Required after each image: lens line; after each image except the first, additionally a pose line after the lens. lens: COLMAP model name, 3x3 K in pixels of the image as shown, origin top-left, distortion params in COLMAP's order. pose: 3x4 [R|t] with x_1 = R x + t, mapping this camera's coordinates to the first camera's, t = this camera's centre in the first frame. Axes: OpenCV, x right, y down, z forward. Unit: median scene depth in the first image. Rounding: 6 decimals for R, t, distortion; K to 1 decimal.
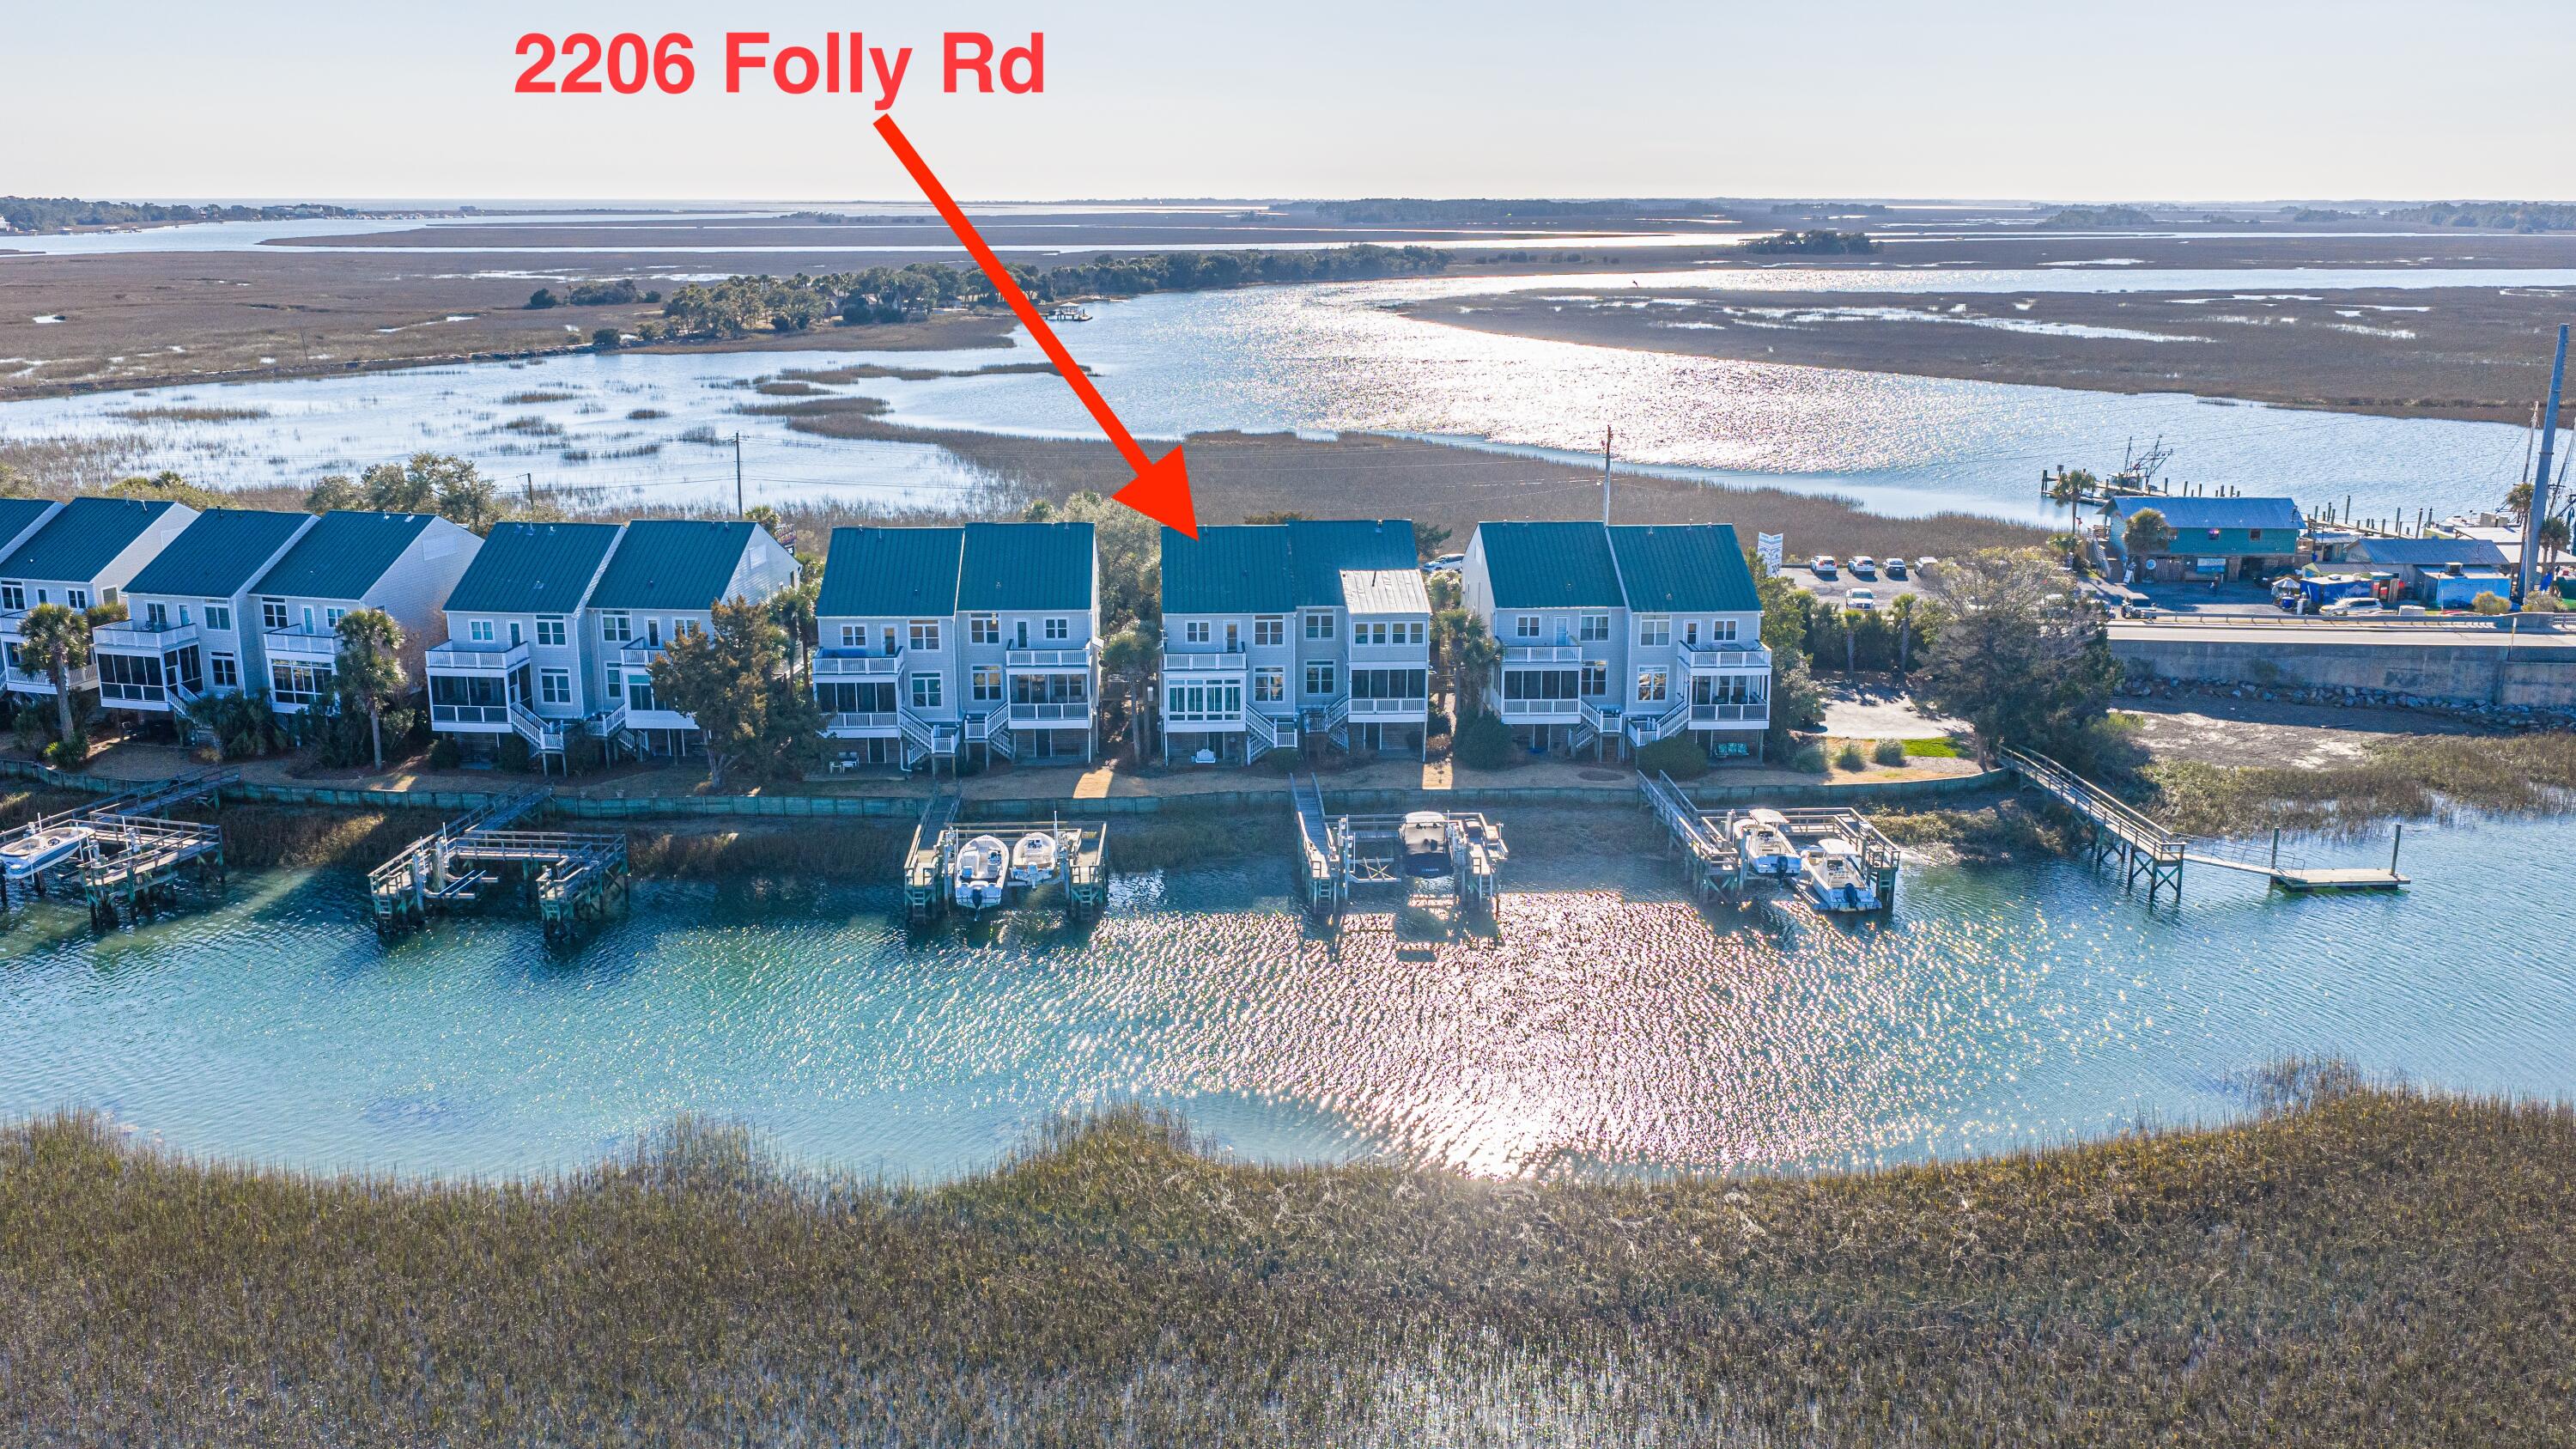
lens RADIAL K [[2157.2, 0, 1275.3], [0, 2157.2, 669.2], [0, 0, 1]] dist [0.005653, 0.001393]
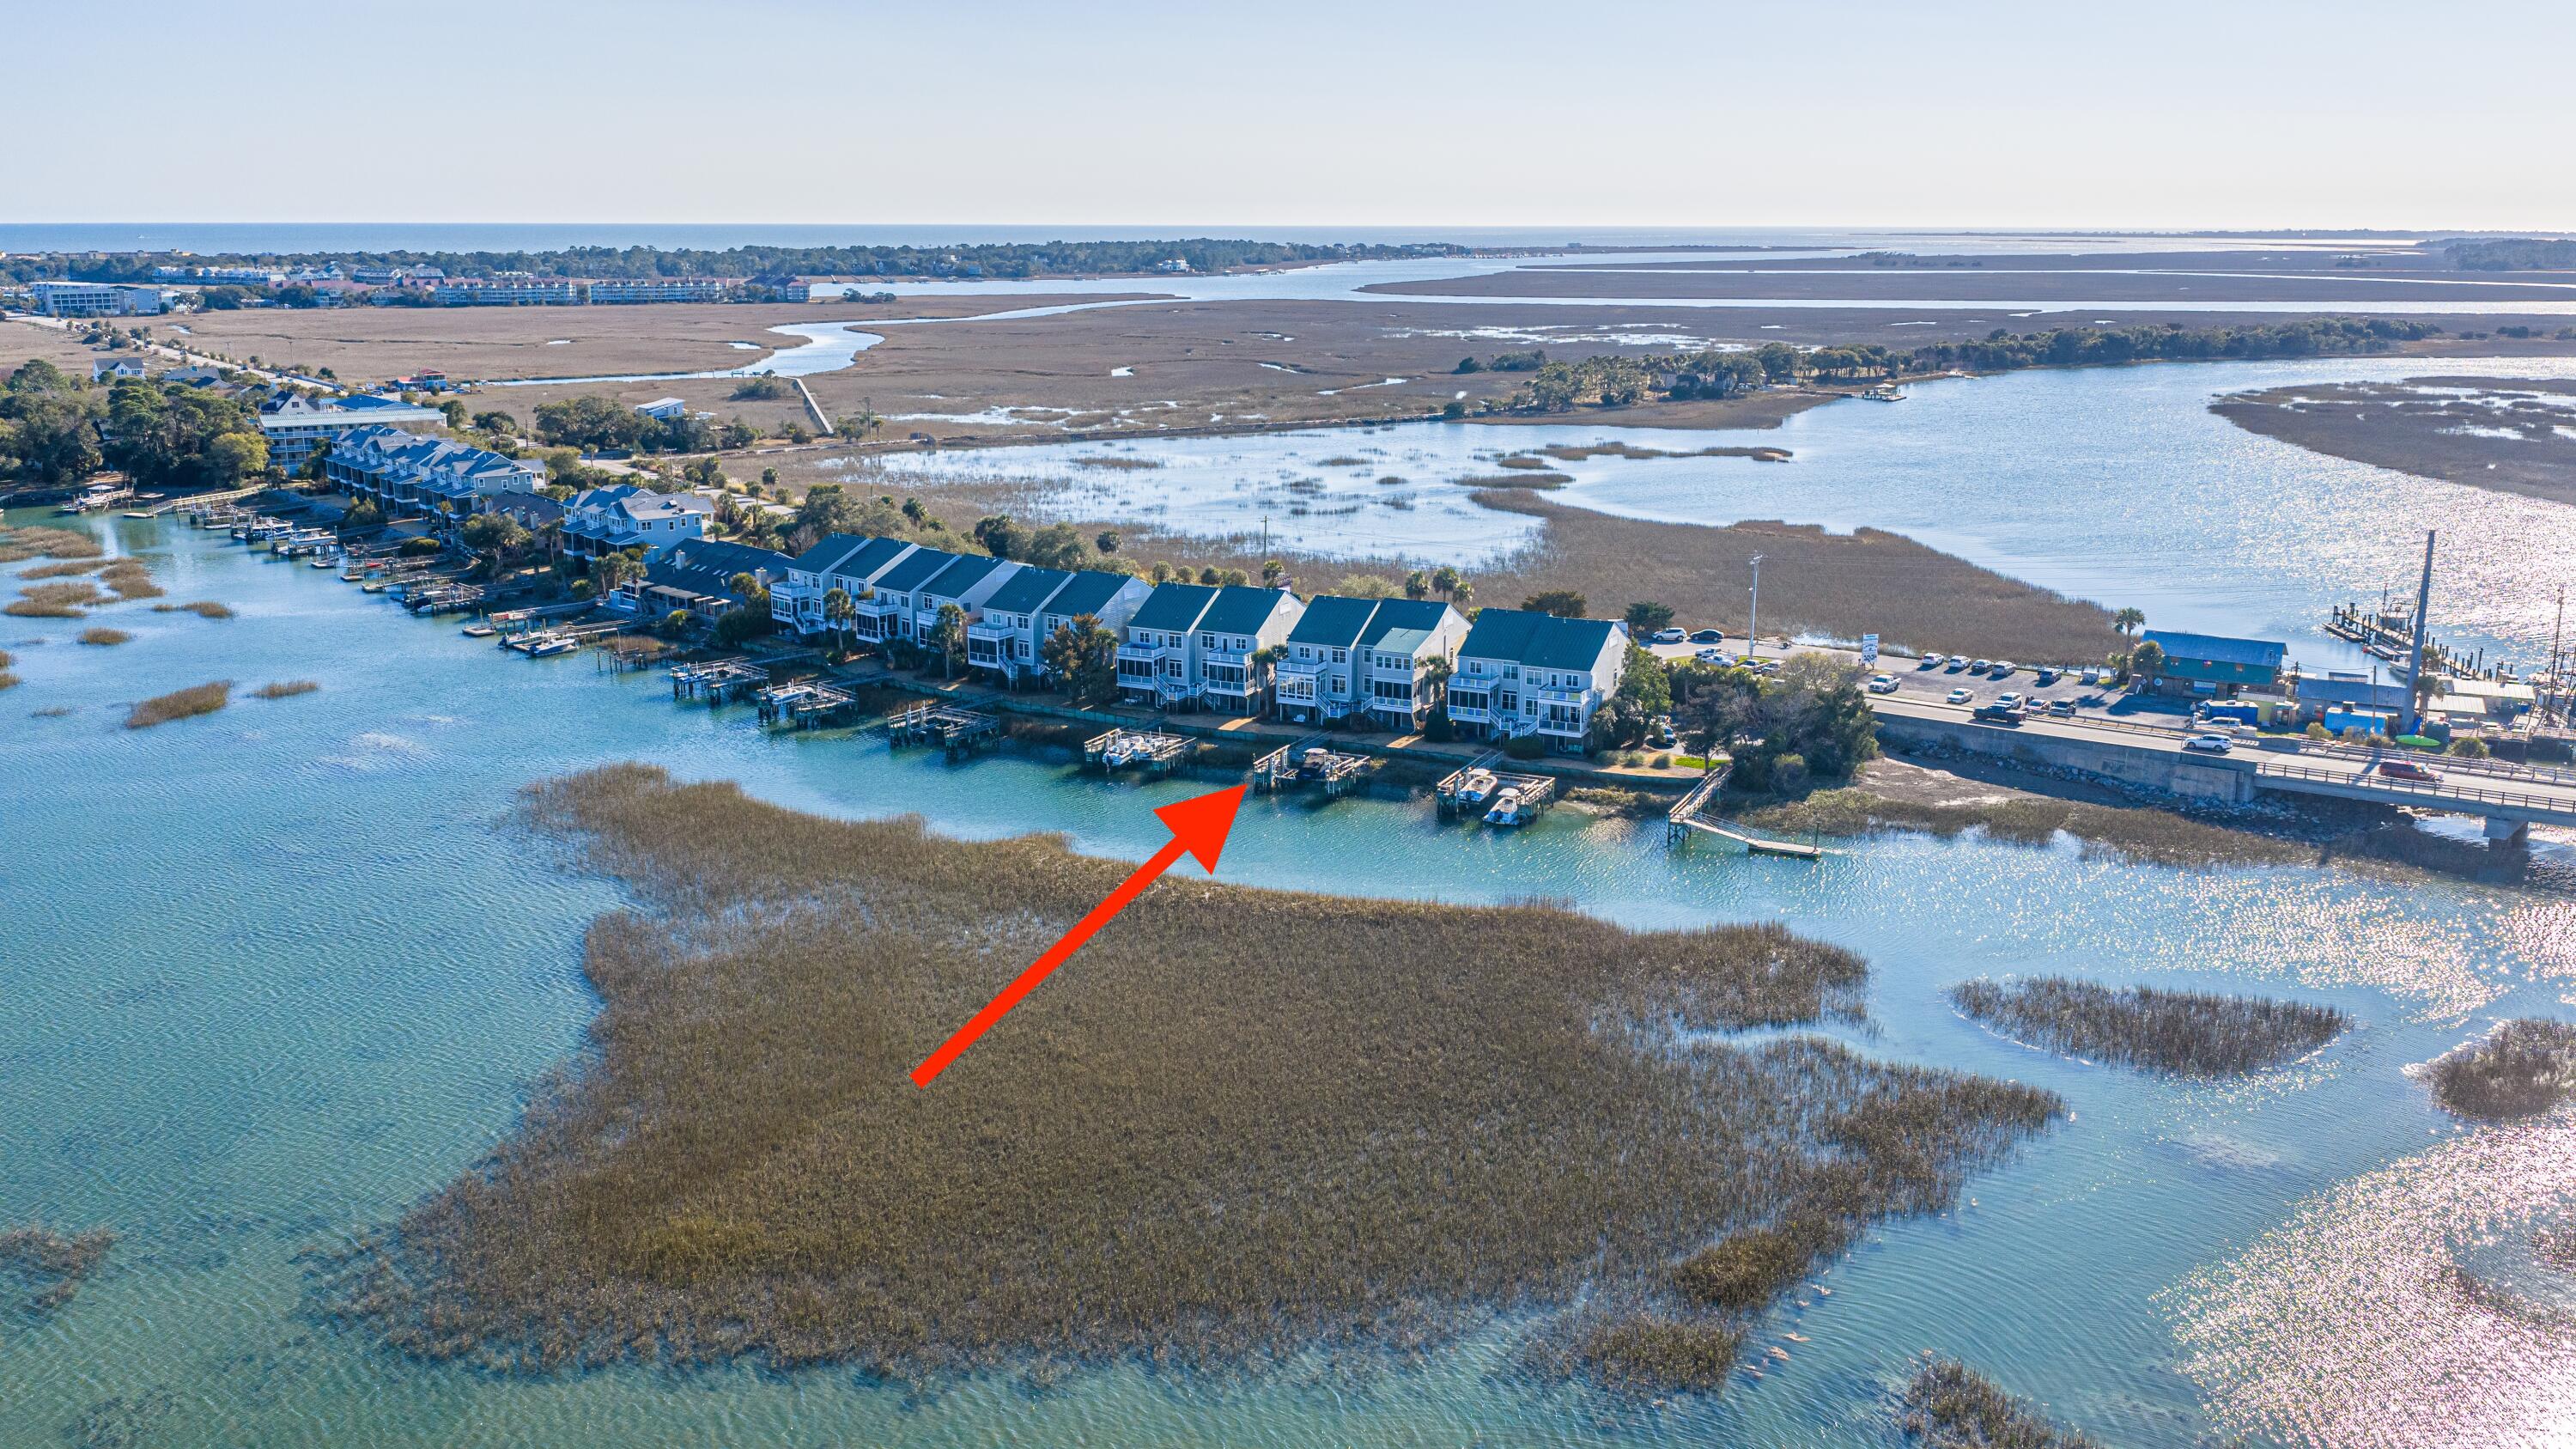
lens RADIAL K [[2149.2, 0, 1272.2], [0, 2149.2, 721.0], [0, 0, 1]] dist [0.067998, -0.125594]
pose [[0.873225, 0.111271, -0.474444, 0.815537], [-0.104893, 0.993679, 0.039988, -0.029179], [0.475894, 0.014847, 0.879377, -0.656782]]
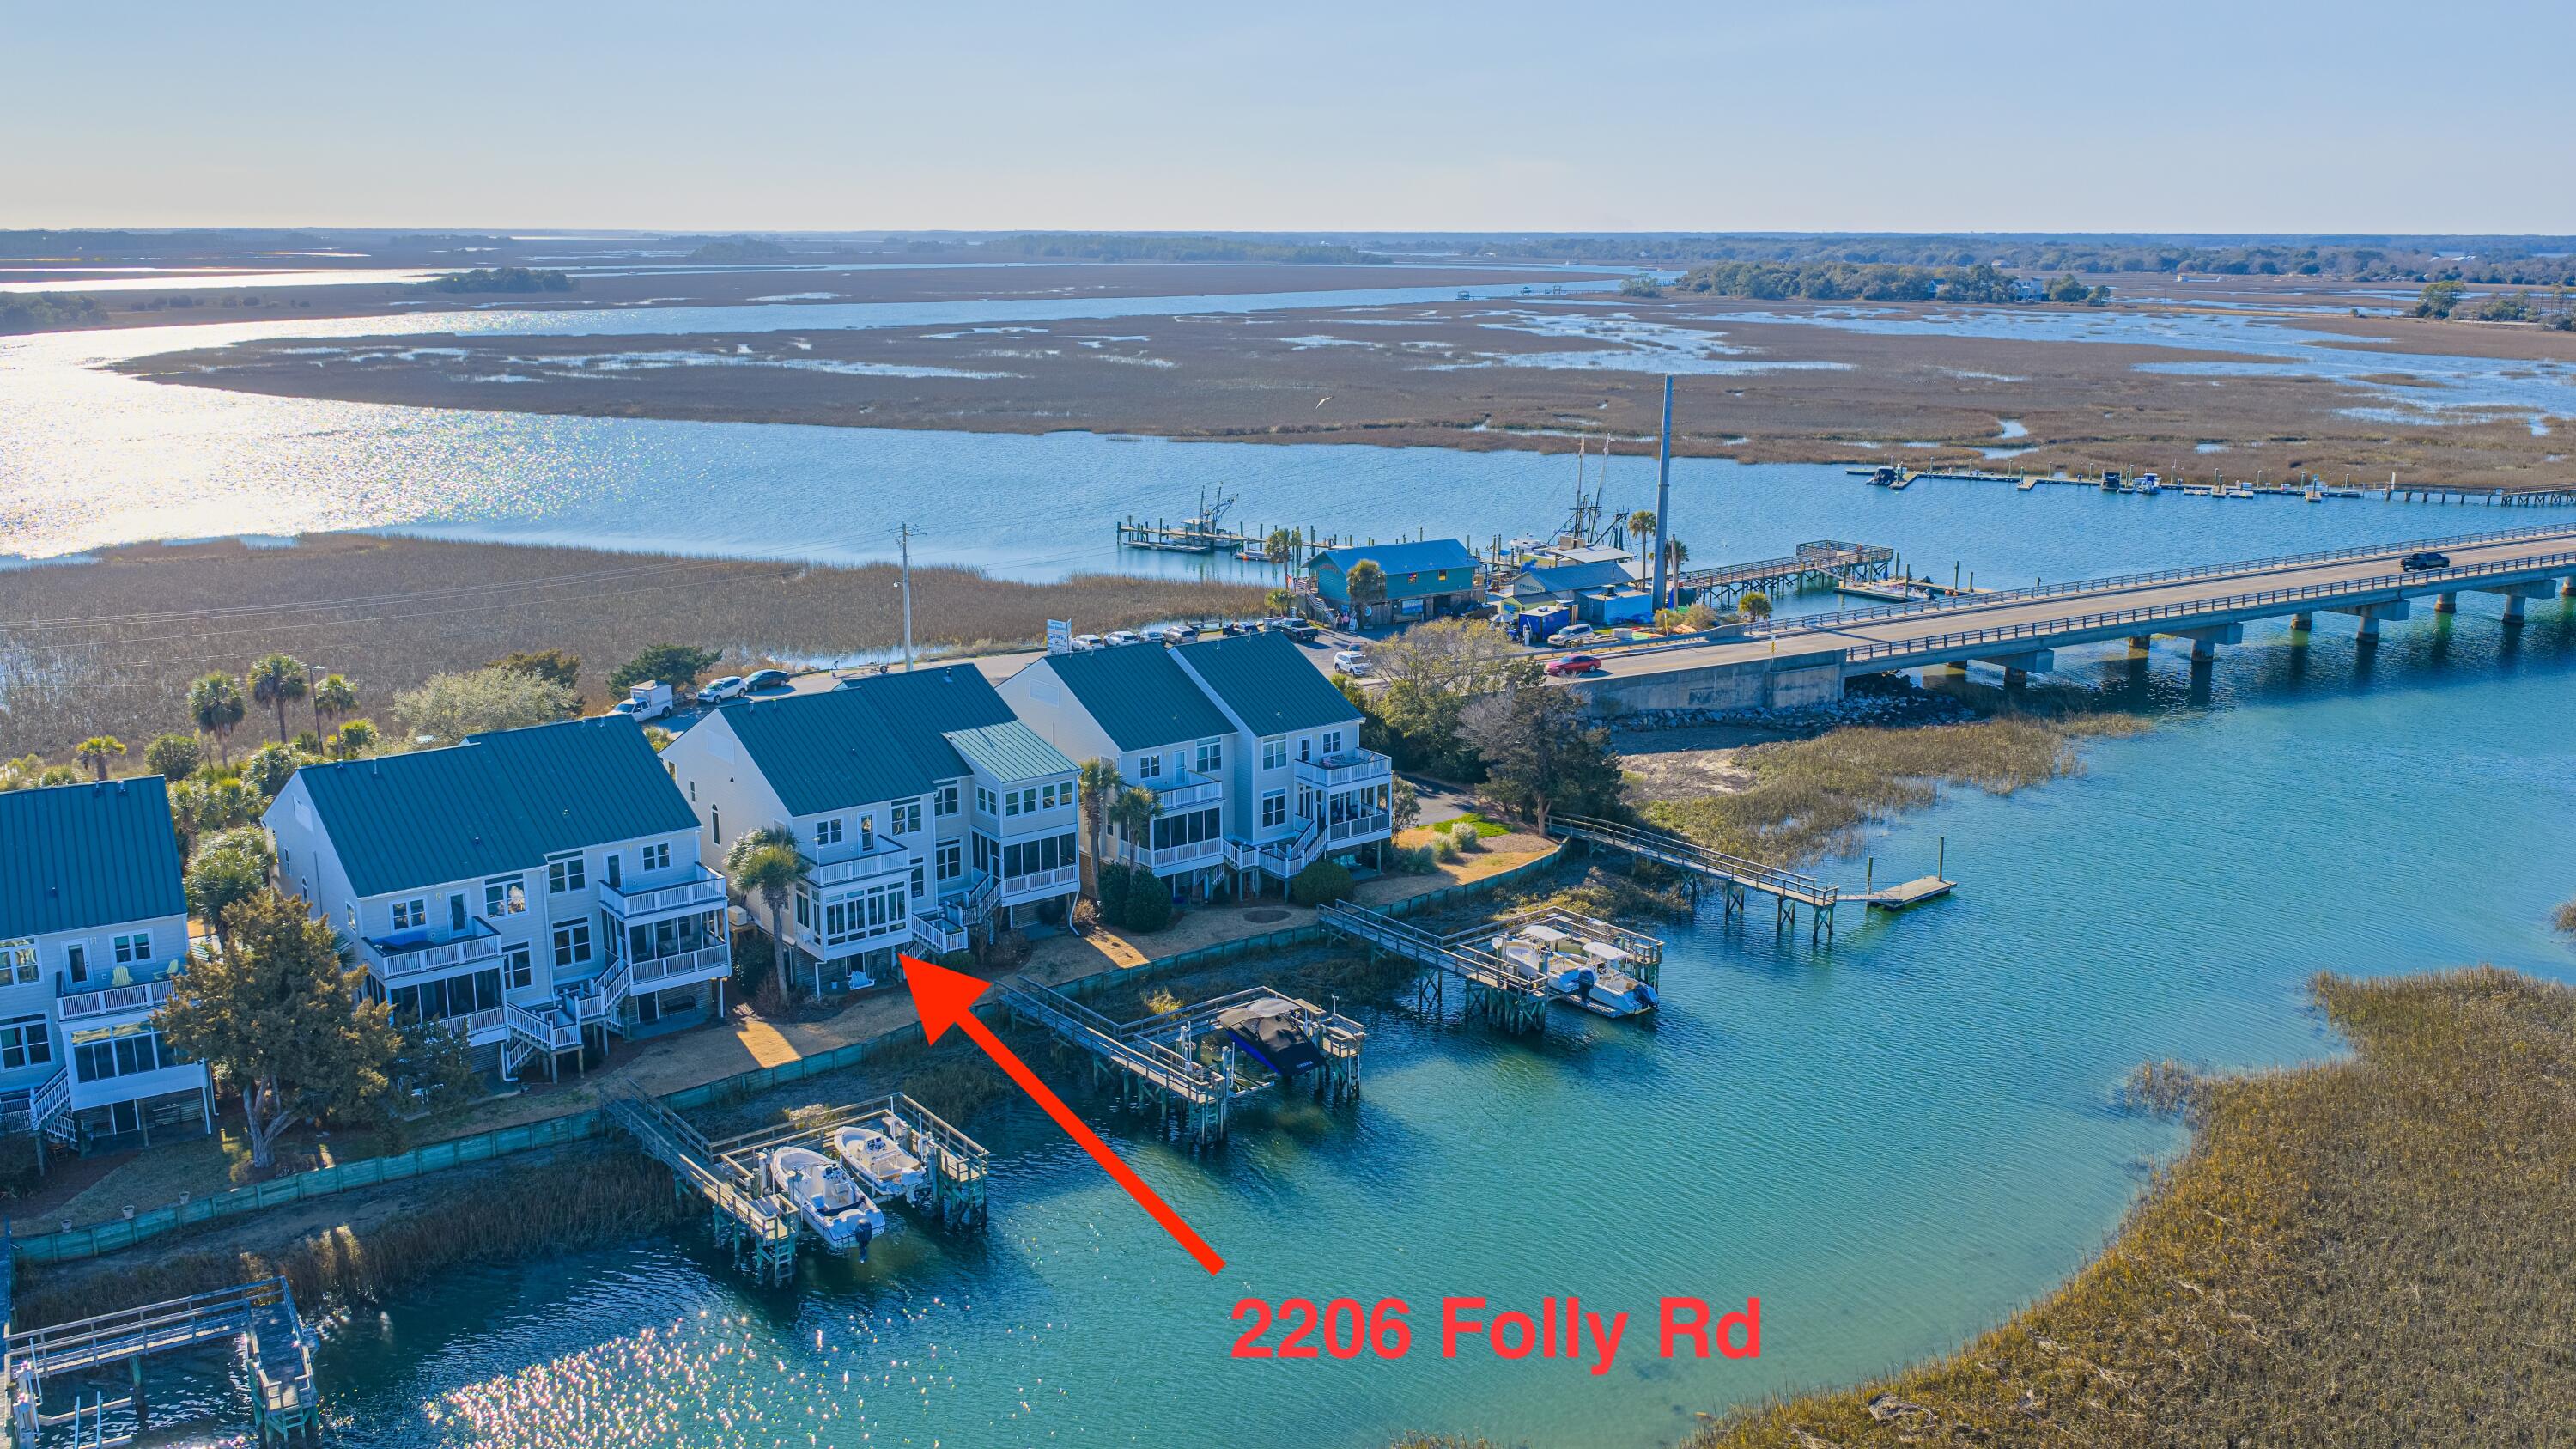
lens RADIAL K [[2149.2, 0, 1272.2], [0, 2149.2, 721.0], [0, 0, 1]] dist [0.067998, -0.125594]
pose [[0.815493, -0.130431, 0.563878, -0.342441], [0.124877, 0.990980, 0.048626, -0.075156], [-0.565135, 0.030761, 0.824425, 0.220354]]
